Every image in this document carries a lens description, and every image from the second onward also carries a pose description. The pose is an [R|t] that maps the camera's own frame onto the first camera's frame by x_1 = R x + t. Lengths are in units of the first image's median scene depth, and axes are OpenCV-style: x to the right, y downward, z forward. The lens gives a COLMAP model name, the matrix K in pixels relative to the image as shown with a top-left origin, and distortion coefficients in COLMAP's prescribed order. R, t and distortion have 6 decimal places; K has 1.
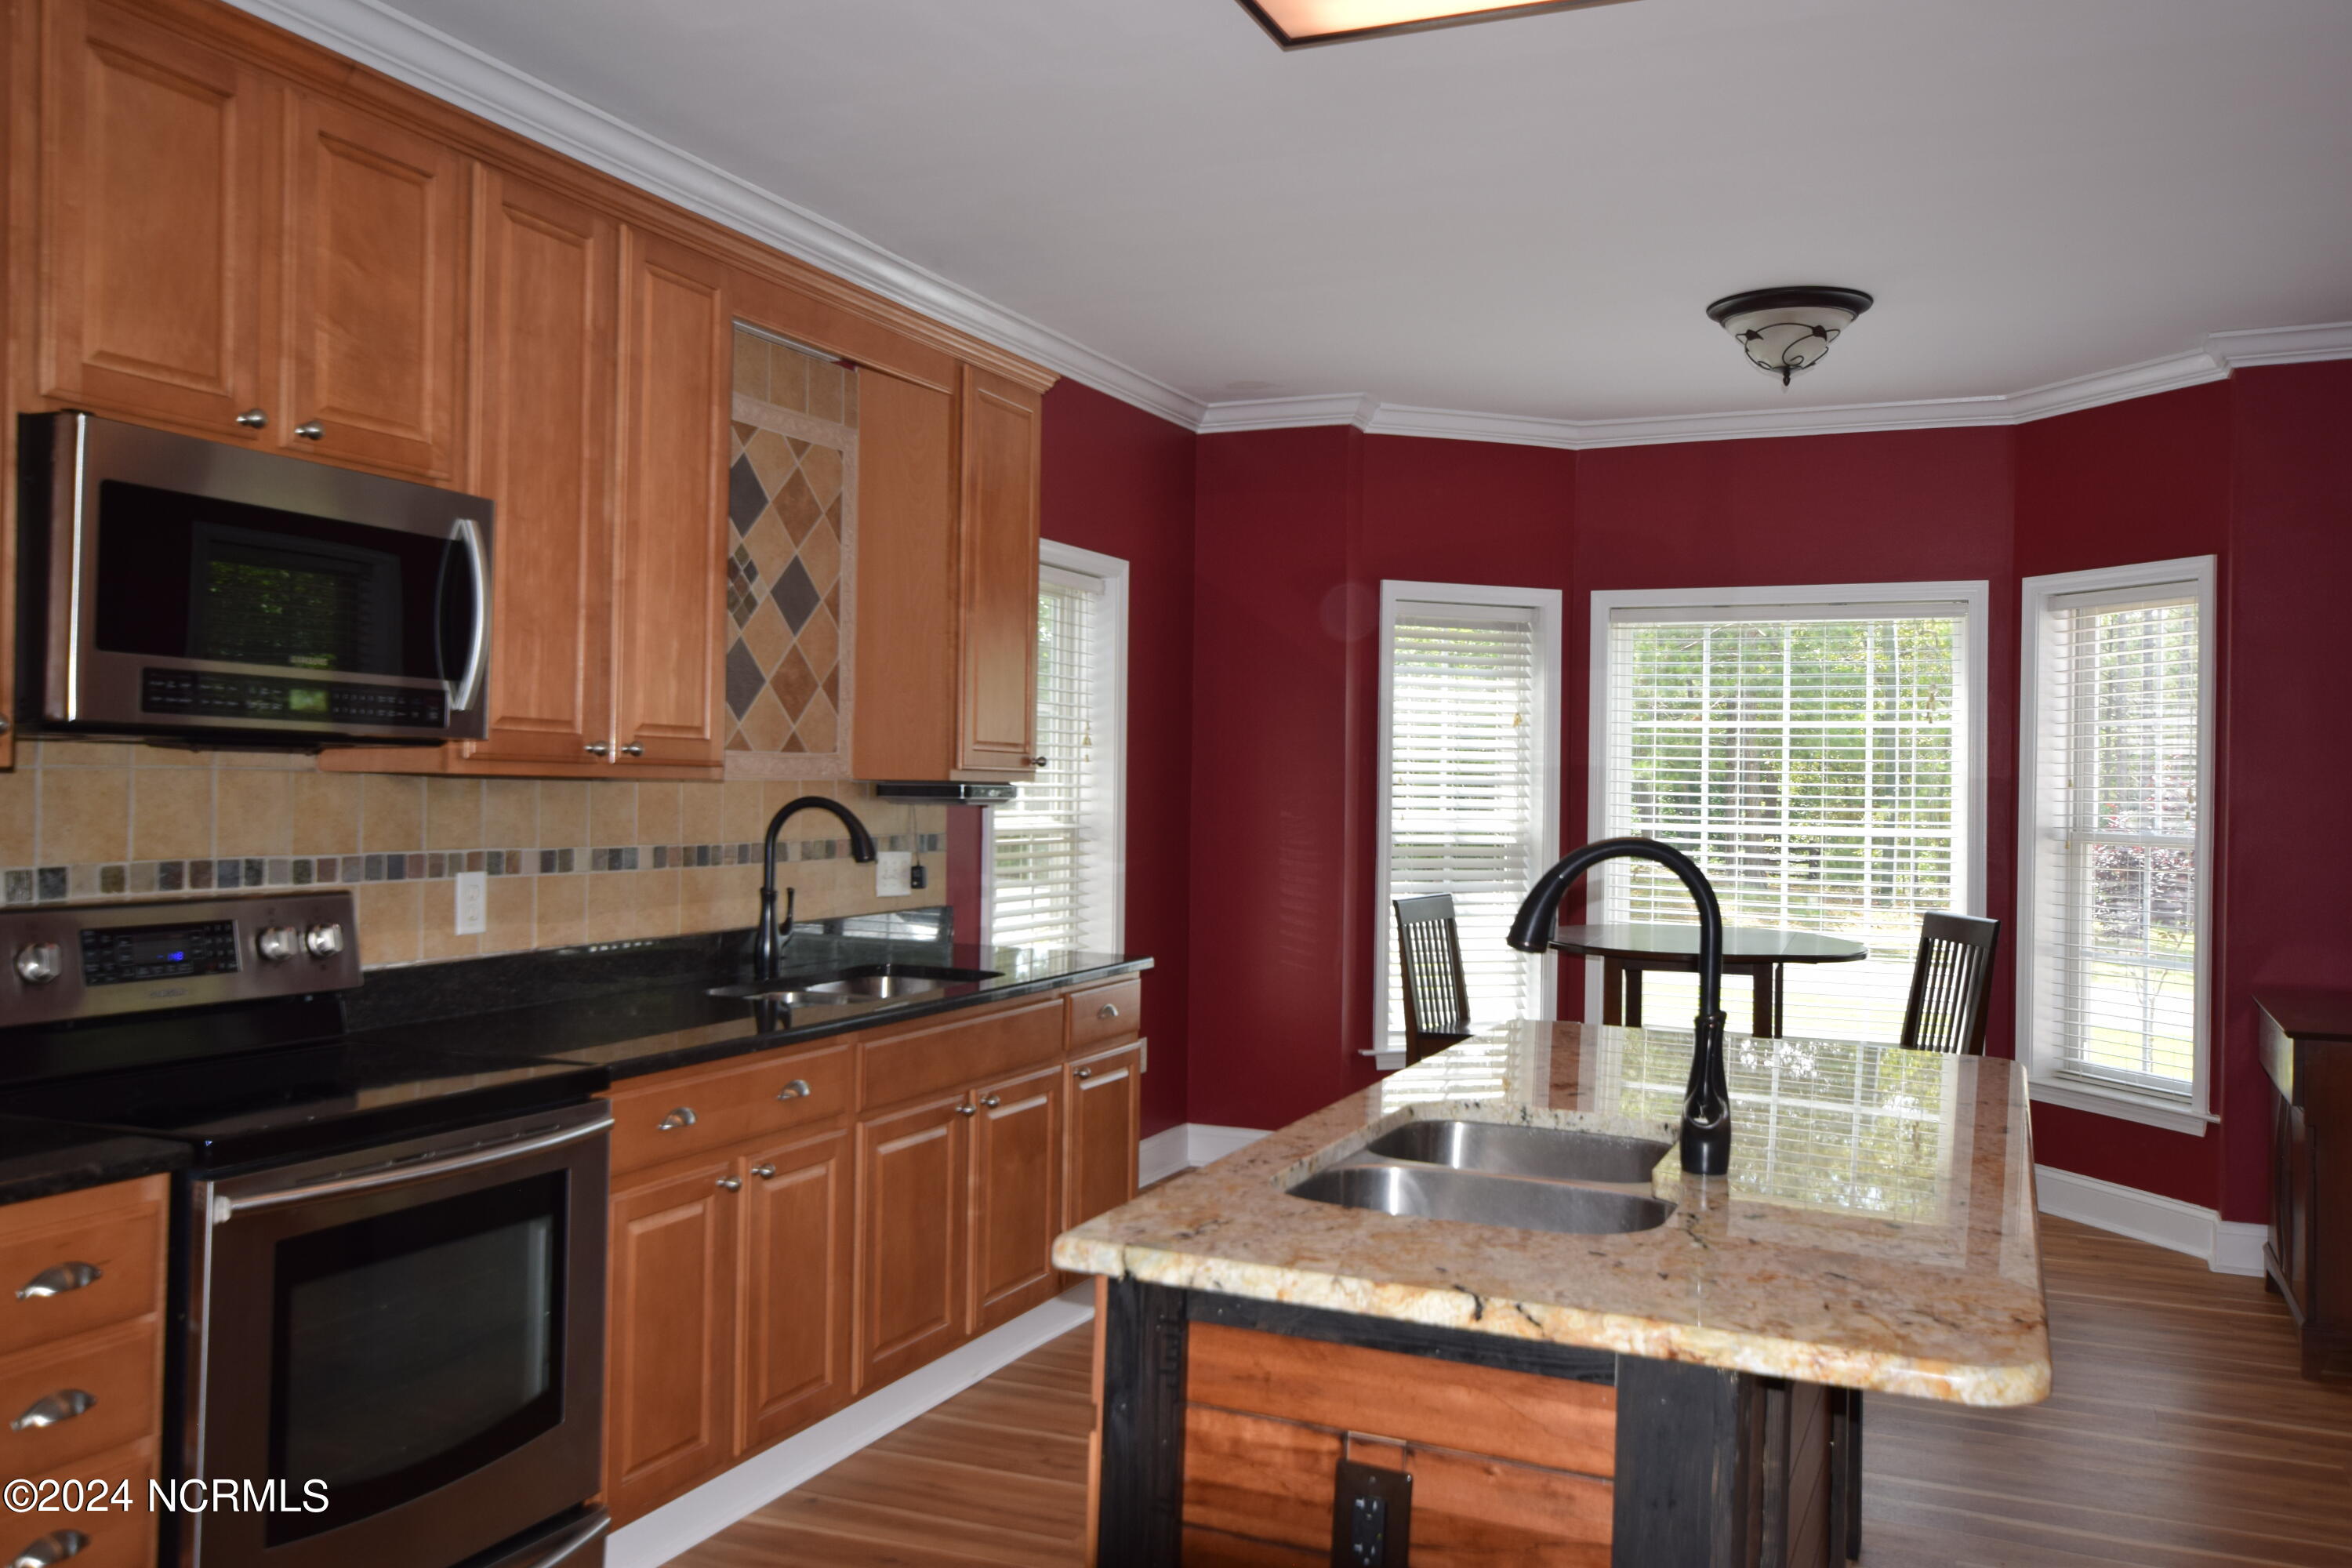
lens RADIAL K [[1902.6, 0, 1168.3], [0, 1902.6, 778.5], [0, 0, 1]] dist [-0.033886, 0.042751]
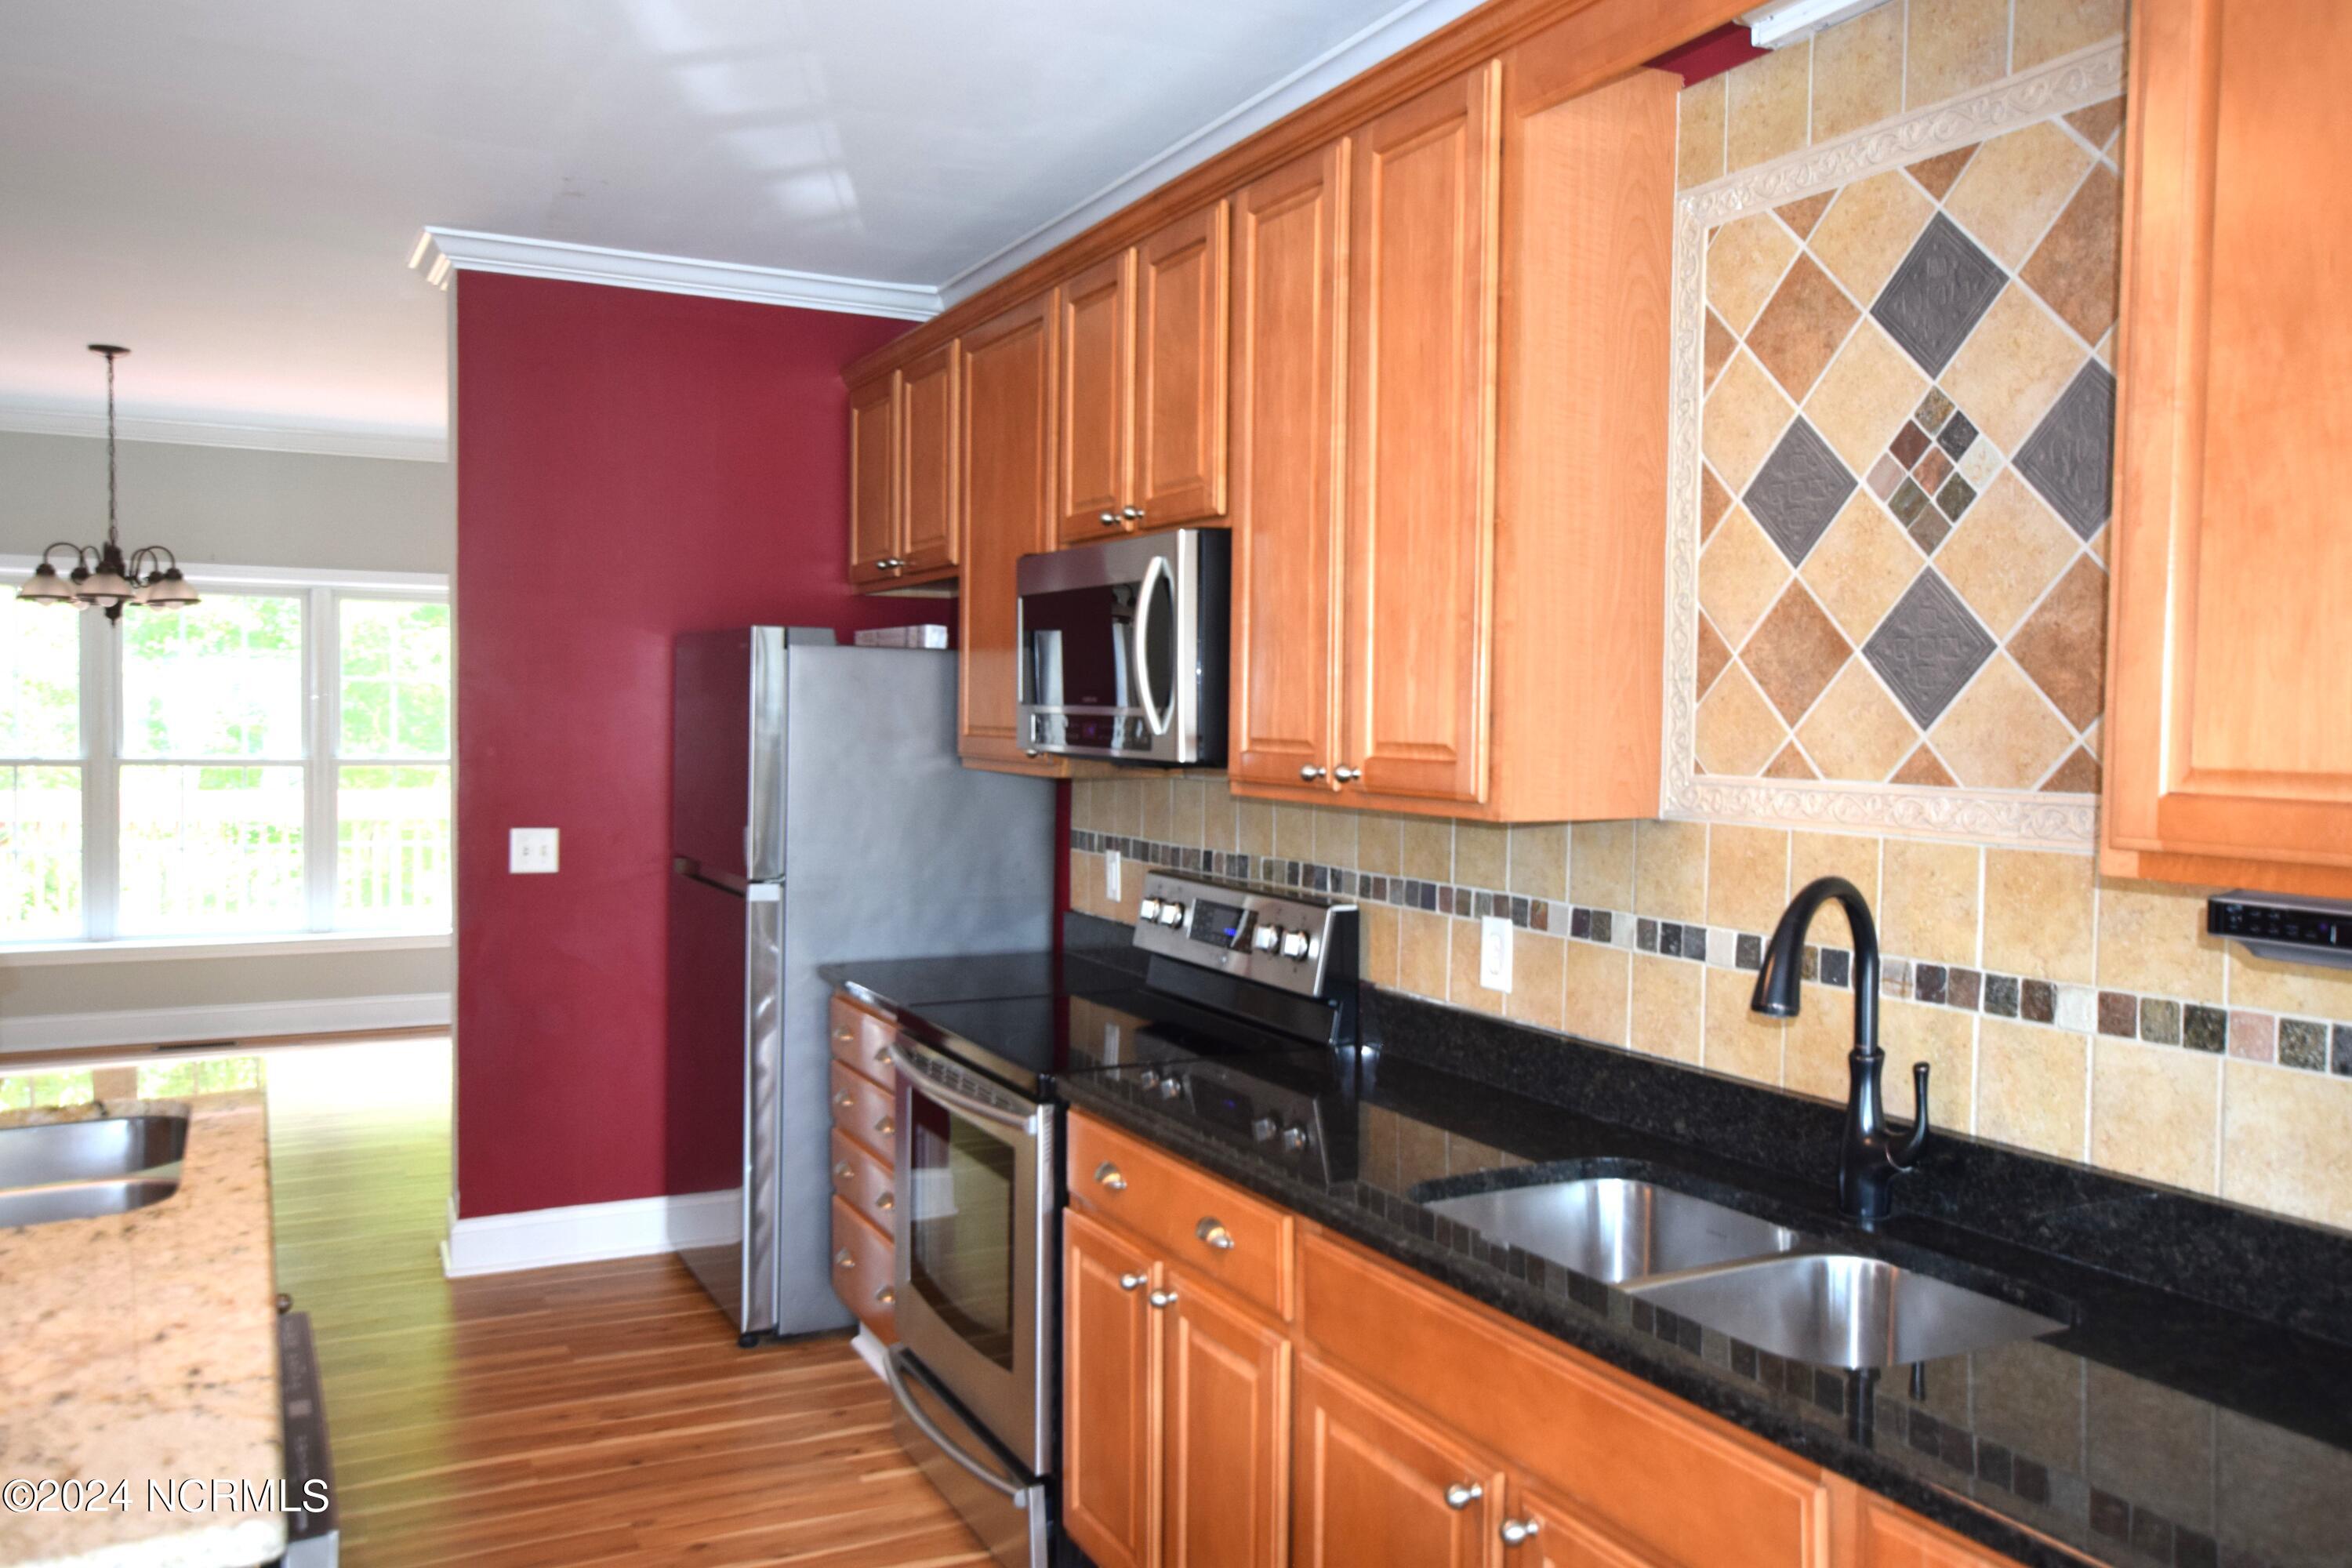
lens RADIAL K [[1834.0, 0, 1175.9], [0, 1834.0, 784.0], [0, 0, 1]] dist [-0.000106, -0.000442]
pose [[-0.636067, 0.009096, -0.771580, 0.348631], [-0.017657, 0.999497, 0.026339, -0.028976], [0.771432, 0.030377, -0.635587, 1.362995]]
